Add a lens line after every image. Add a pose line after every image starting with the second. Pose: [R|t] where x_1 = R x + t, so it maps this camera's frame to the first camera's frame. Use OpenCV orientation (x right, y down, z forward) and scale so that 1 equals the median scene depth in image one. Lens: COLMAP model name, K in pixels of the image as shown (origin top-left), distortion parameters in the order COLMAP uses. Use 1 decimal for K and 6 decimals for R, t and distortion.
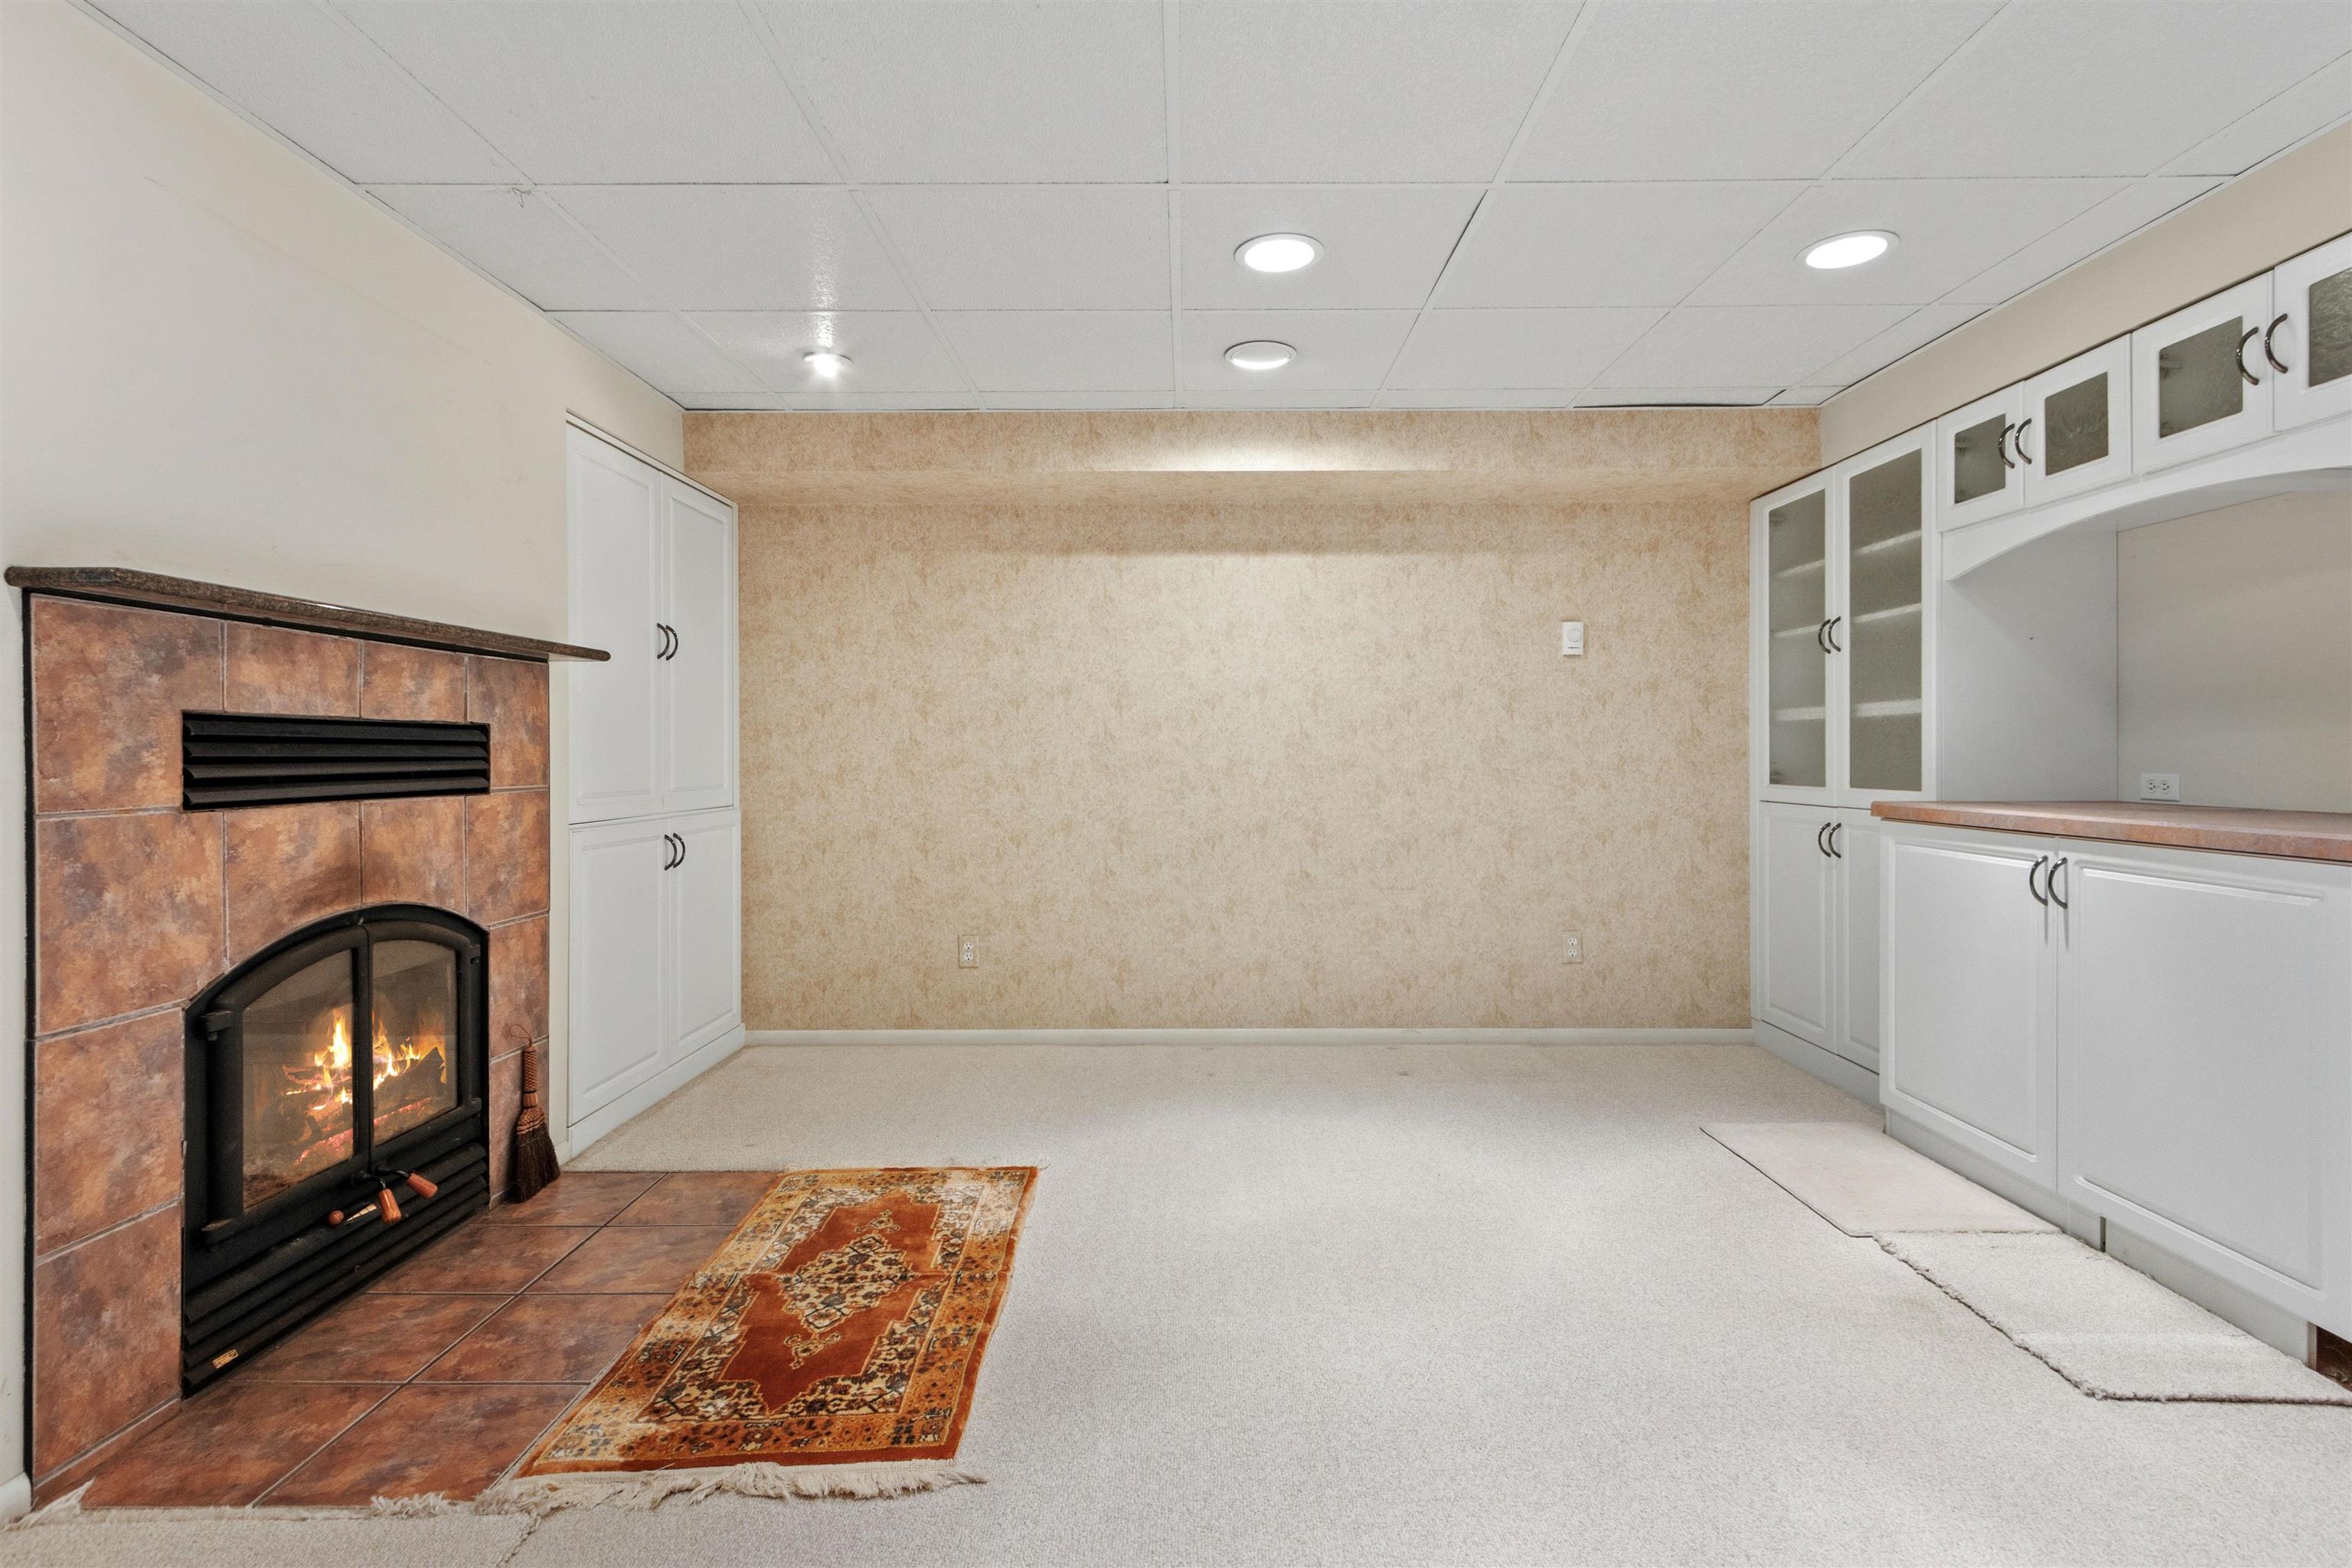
lens RADIAL K [[1076.2, 0, 1177.6], [0, 1076.2, 751.8], [0, 0, 1]] dist [-0.000645, -0.000673]
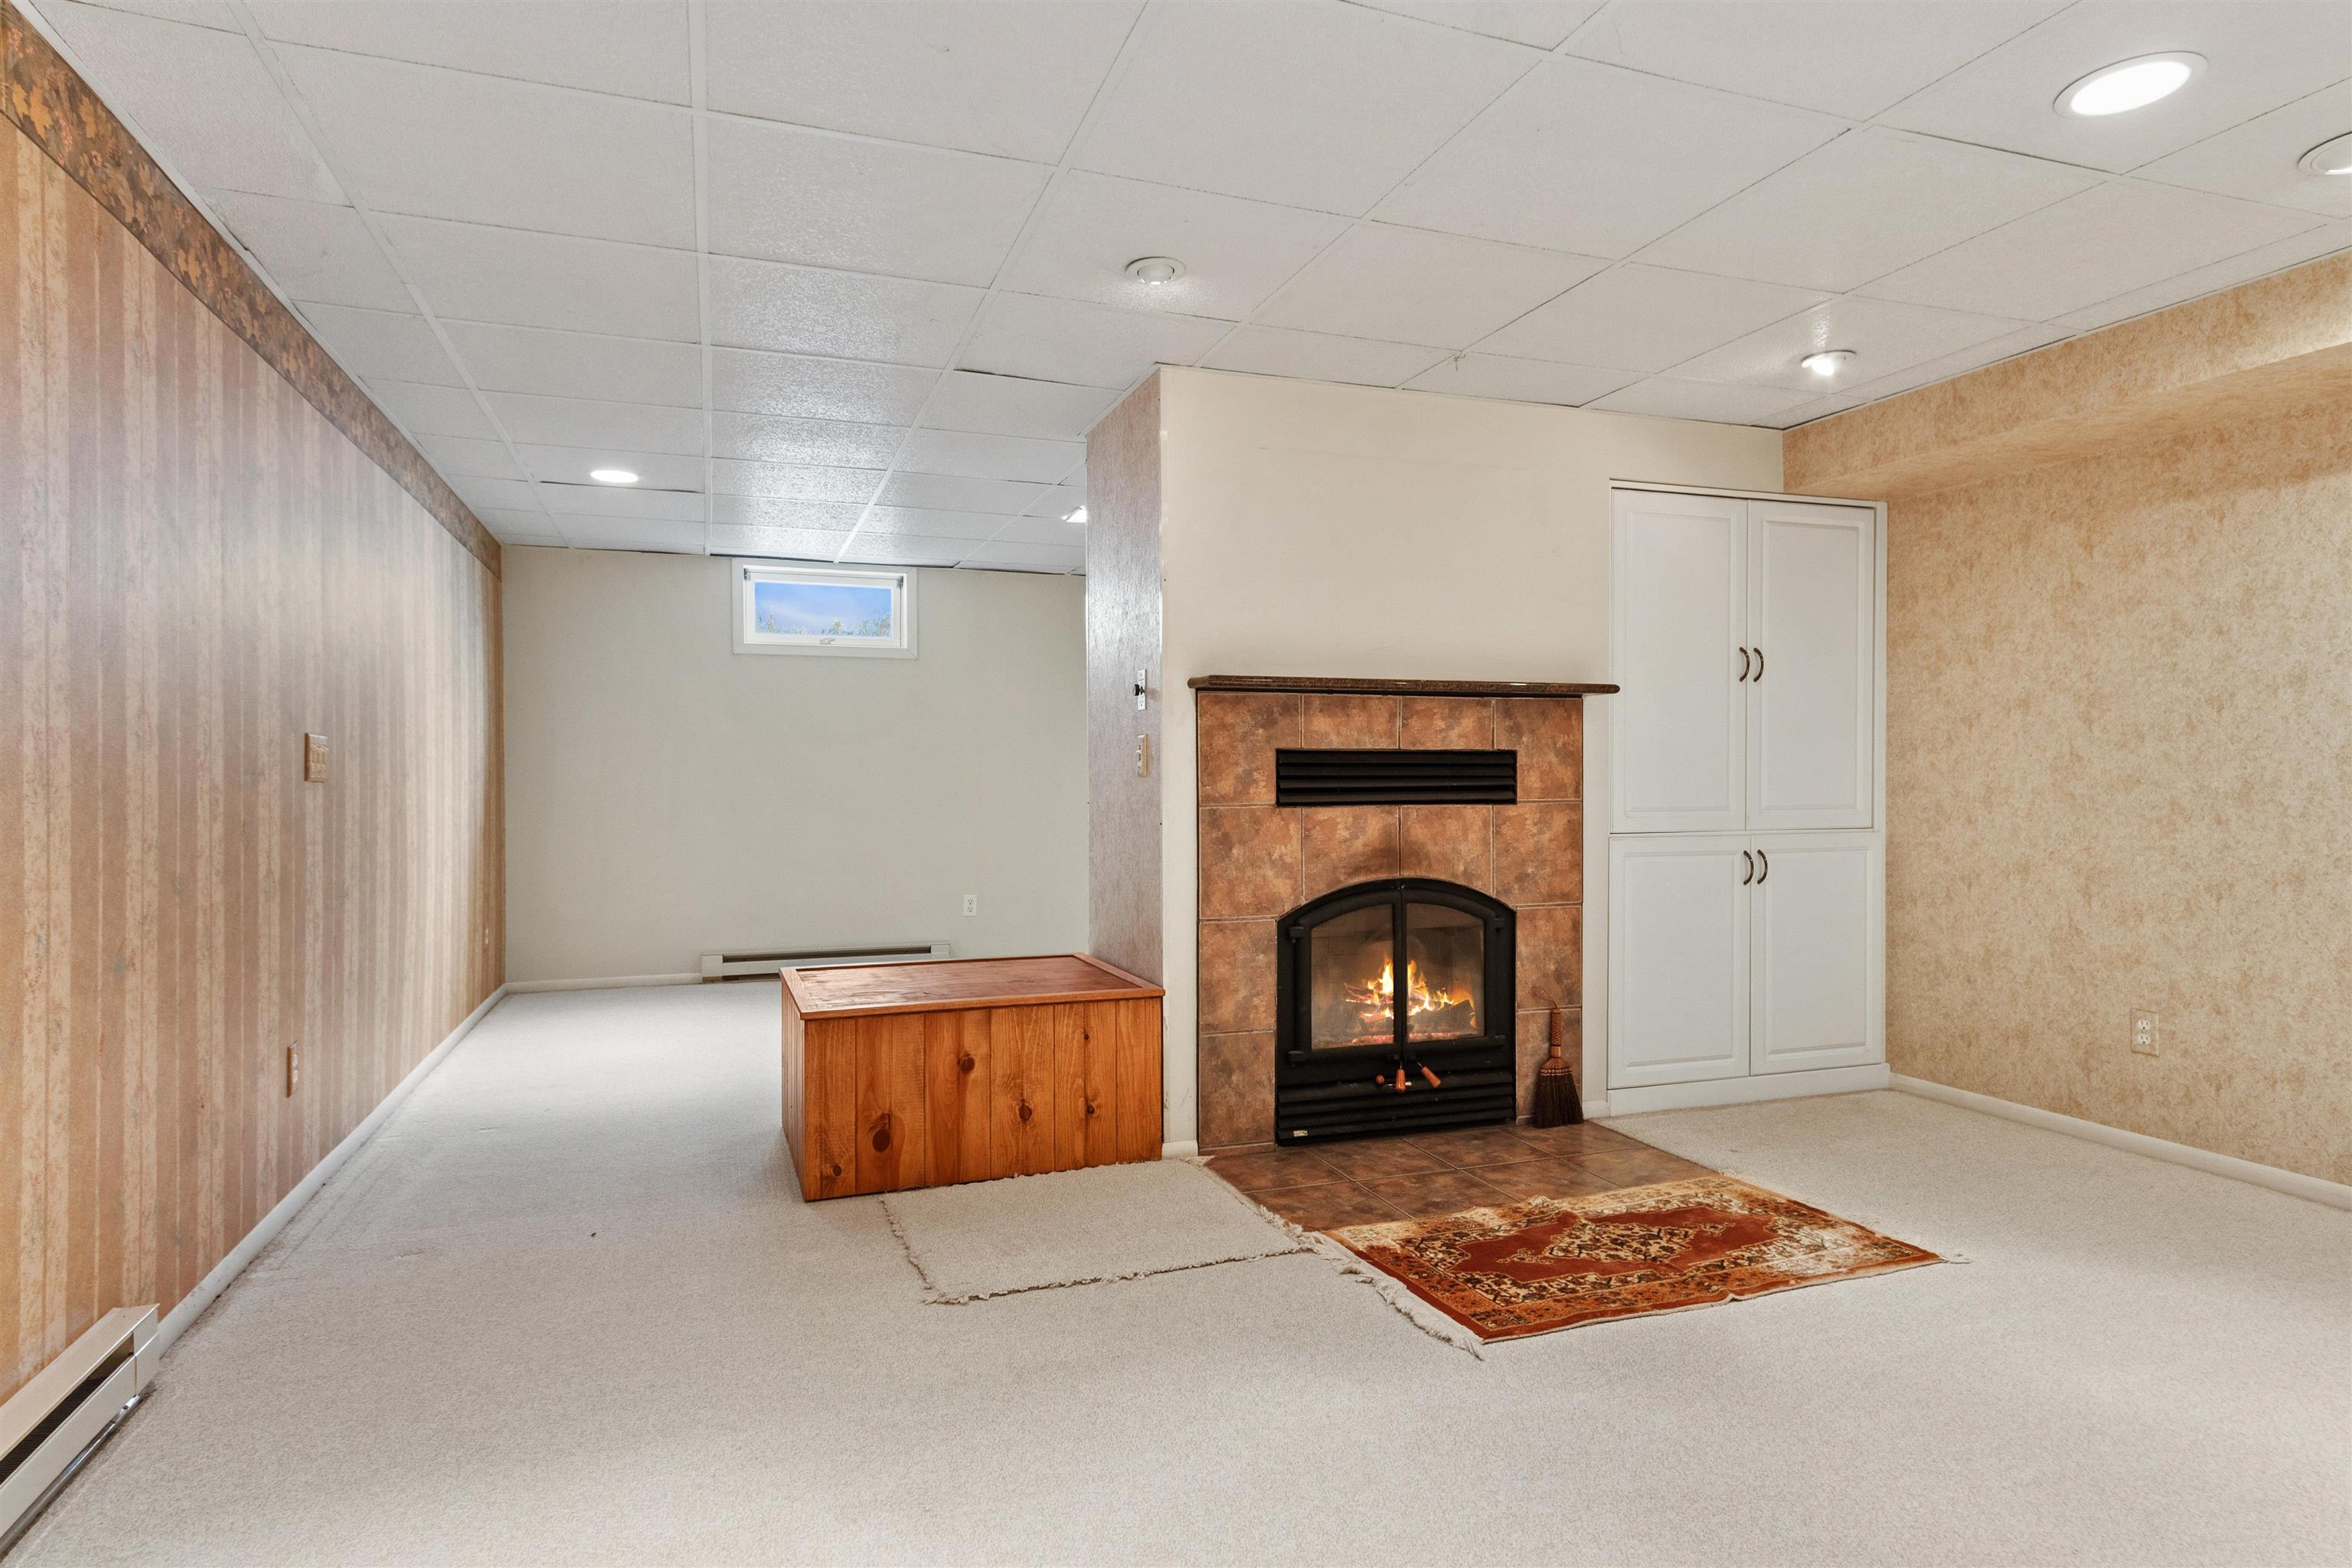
lens RADIAL K [[1175.3, 0, 1176.0], [0, 1175.3, 784.0], [0, 0, 1]] dist [-0.000946, -0.000227]
pose [[0.379270, 0.009094, -0.925241, 0.564306], [0.002961, 0.999935, 0.011043, -0.002088], [0.925281, -0.006928, 0.379218, 0.097373]]
